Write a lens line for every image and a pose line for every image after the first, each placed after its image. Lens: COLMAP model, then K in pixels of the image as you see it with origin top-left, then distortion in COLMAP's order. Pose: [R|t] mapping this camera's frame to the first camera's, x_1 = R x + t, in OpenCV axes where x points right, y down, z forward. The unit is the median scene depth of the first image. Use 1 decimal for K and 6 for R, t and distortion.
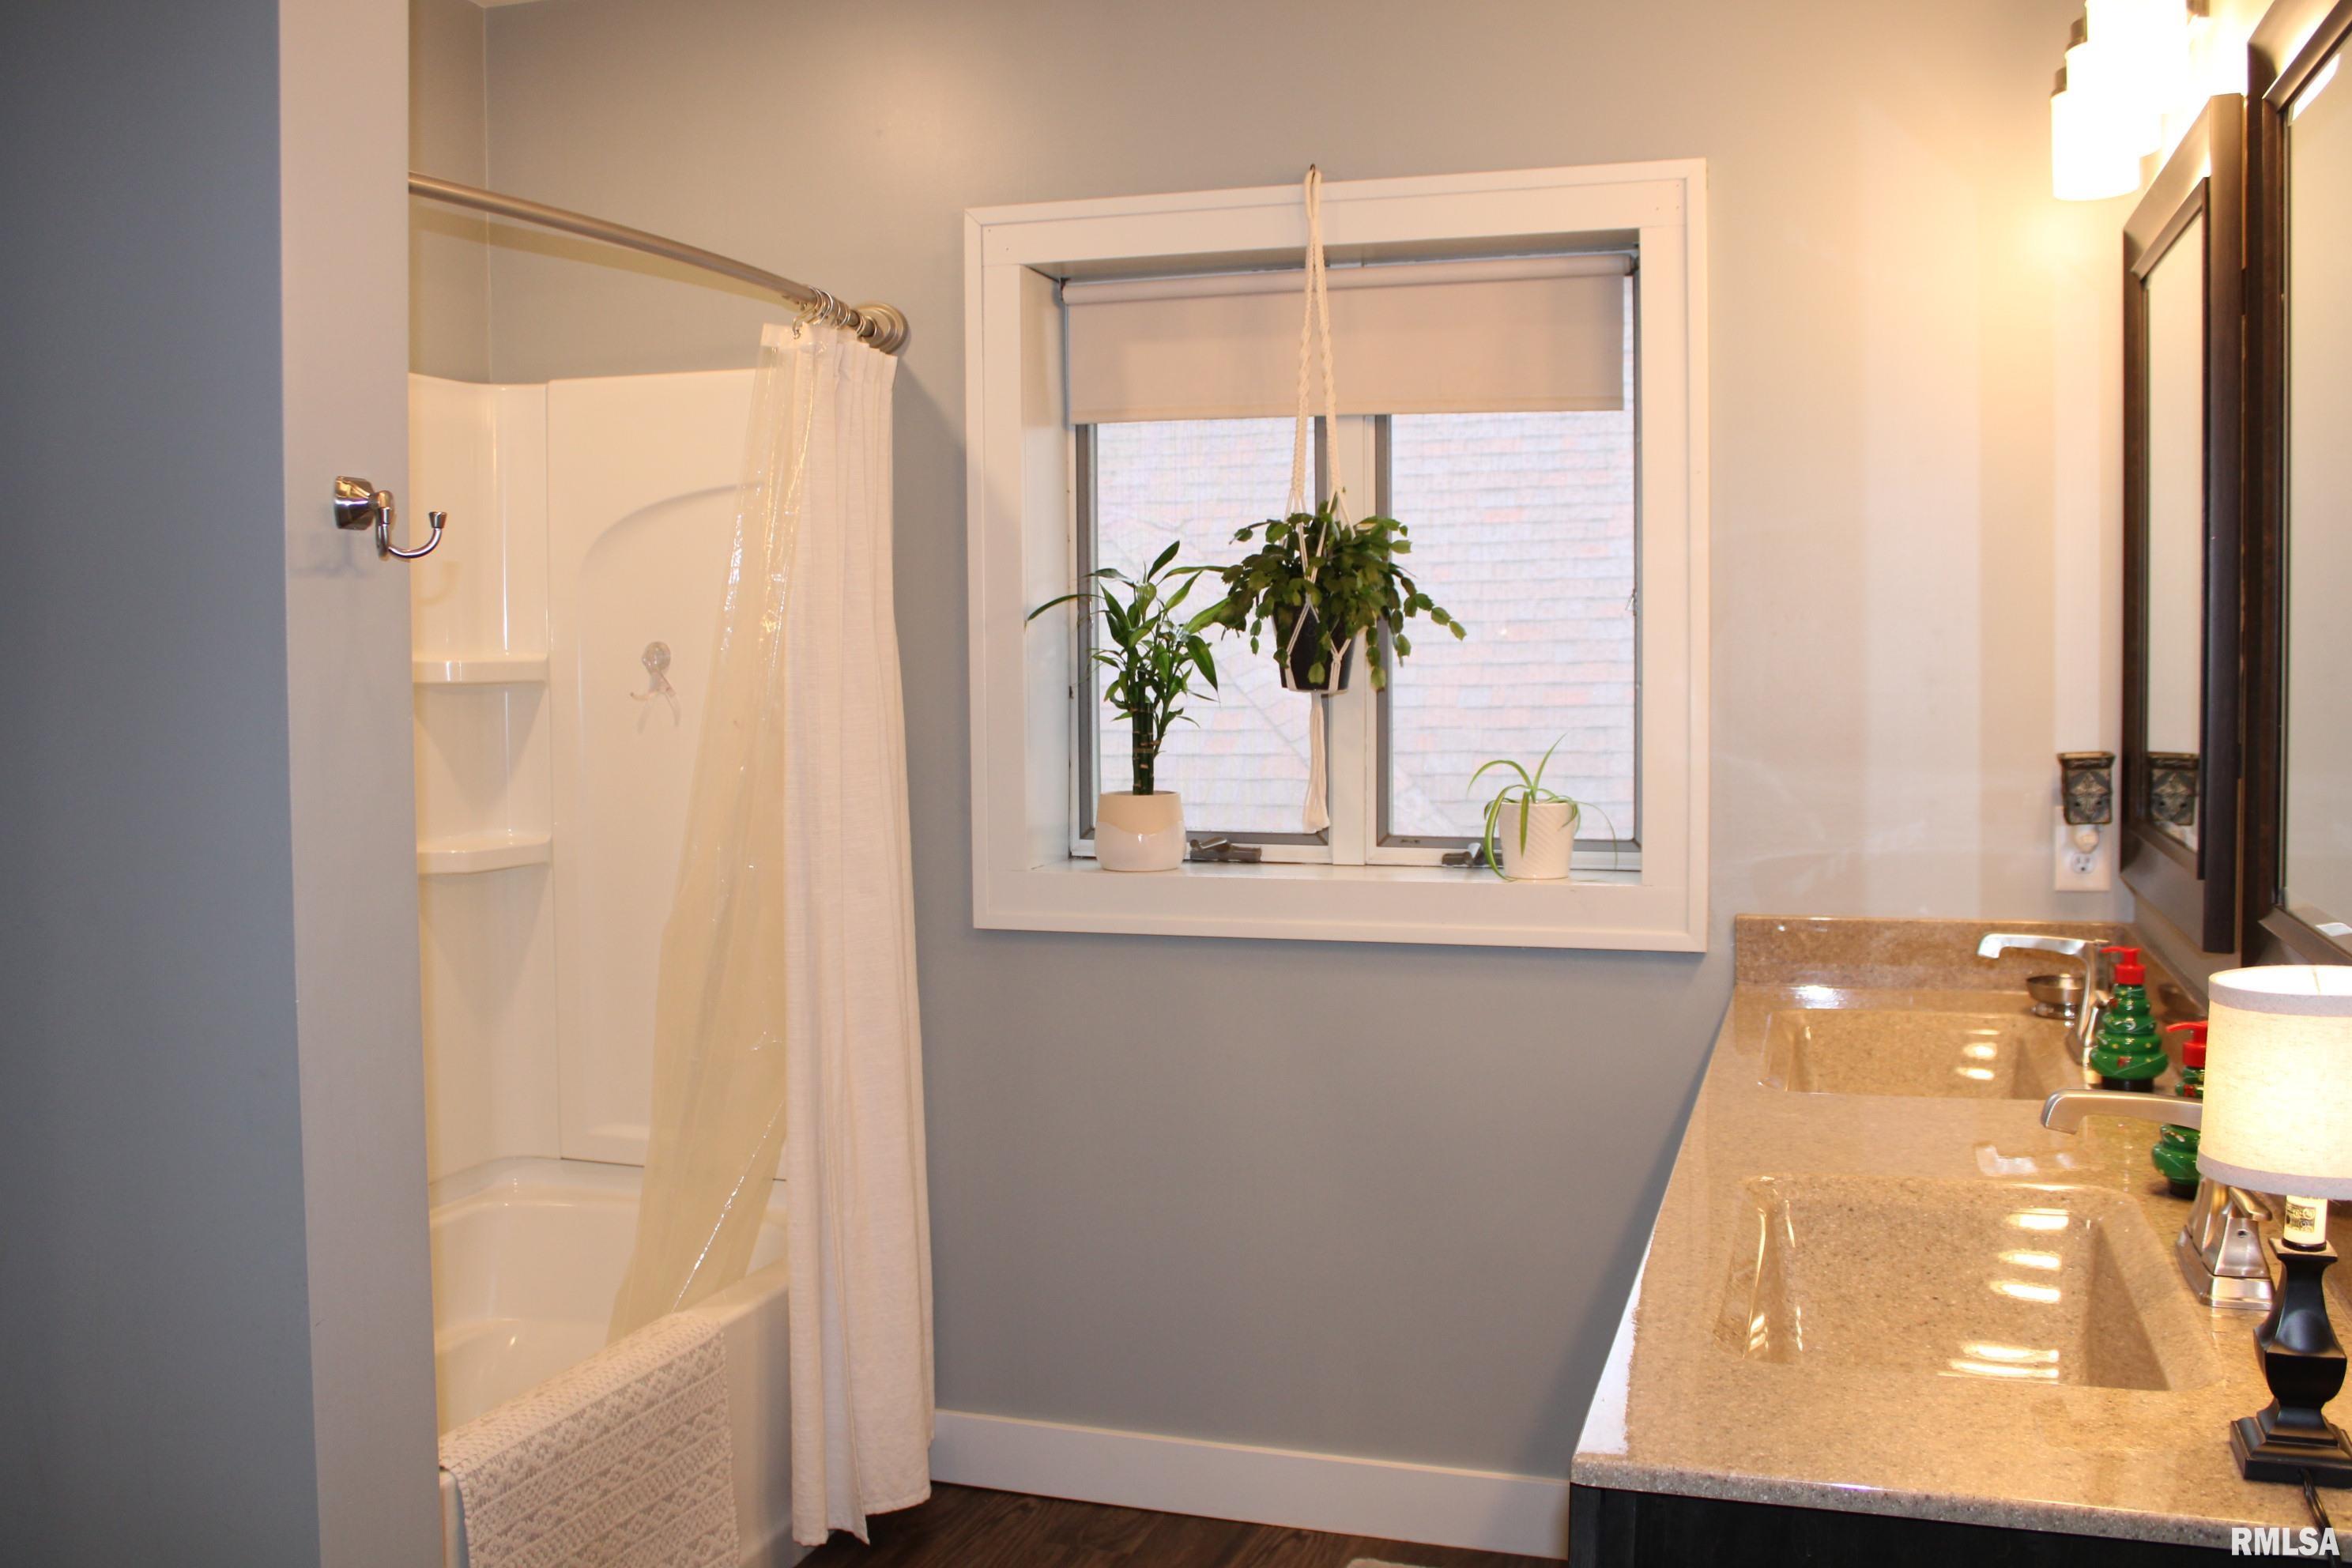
lens RADIAL K [[2098.9, 0, 1168.2], [0, 2098.9, 765.3], [0, 0, 1]] dist [-0.142107, 0.115587]
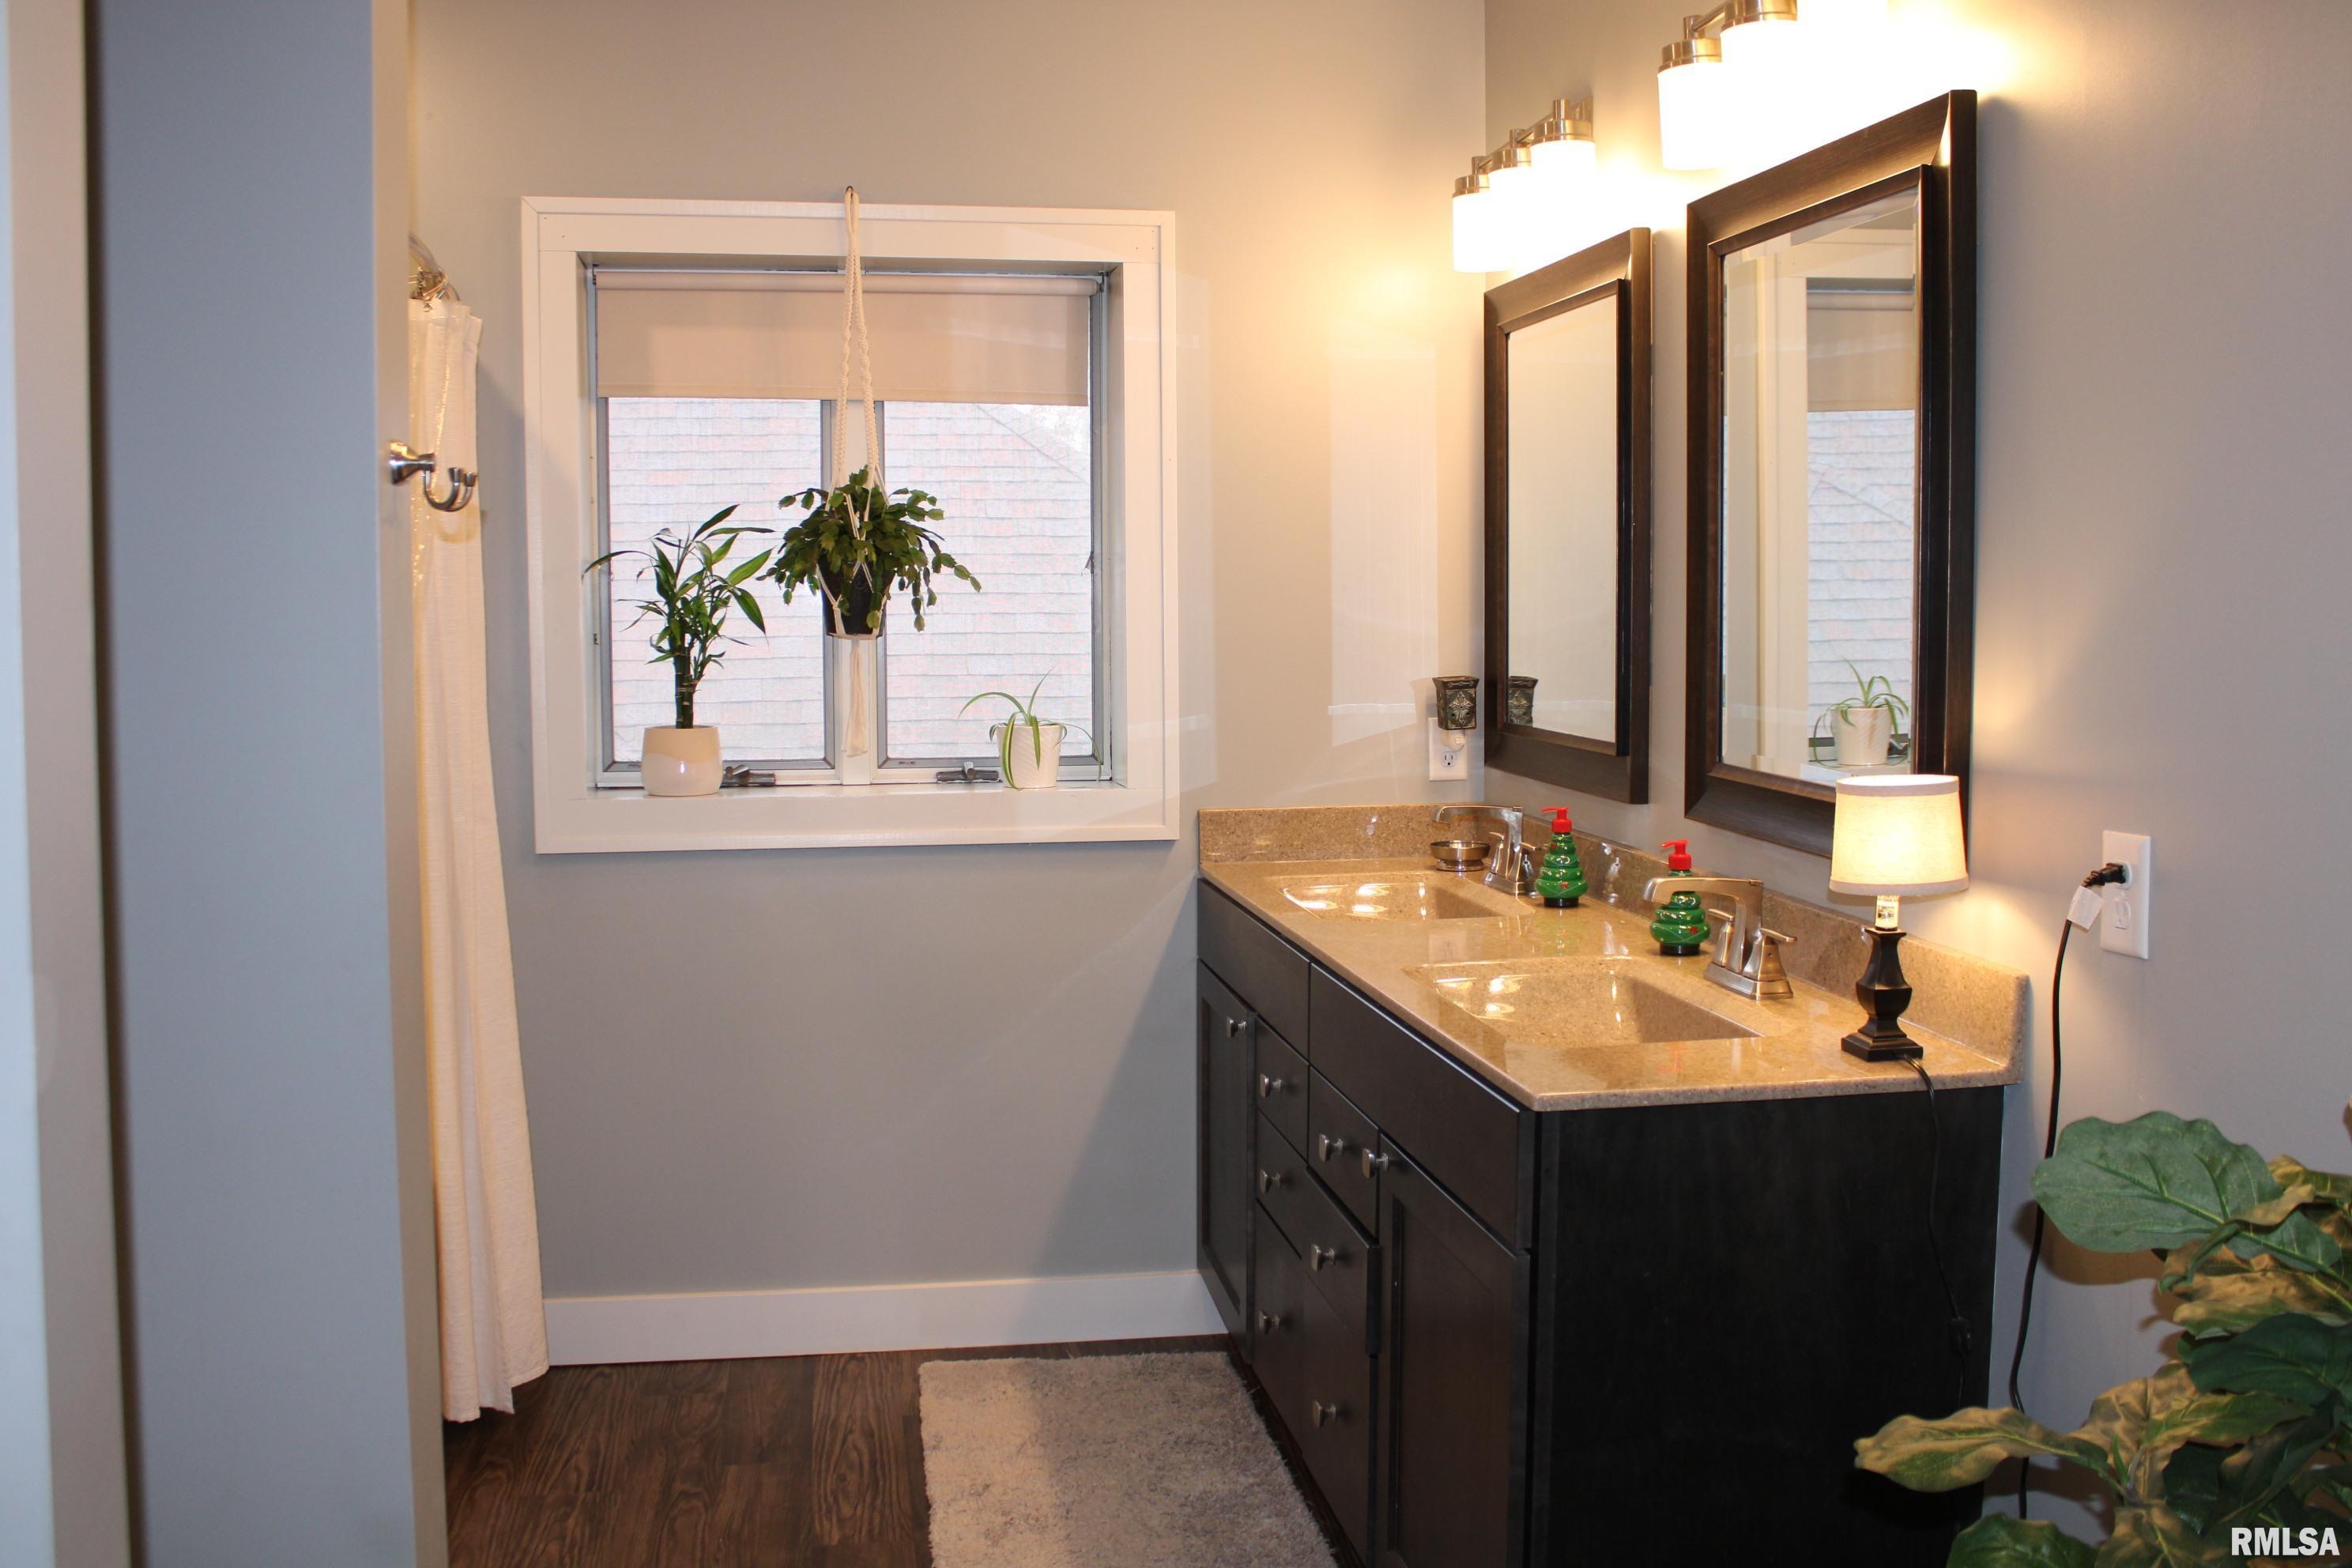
lens RADIAL K [[2098.9, 0, 1174.6], [0, 2098.9, 765.6], [0, 0, 1]] dist [-0.142107, 0.115587]
pose [[0.884662, -0.030652, 0.465225, -0.320582], [0.021430, 0.999455, 0.025100, 0.012121], [-0.465741, -0.012235, 0.884837, -0.123821]]
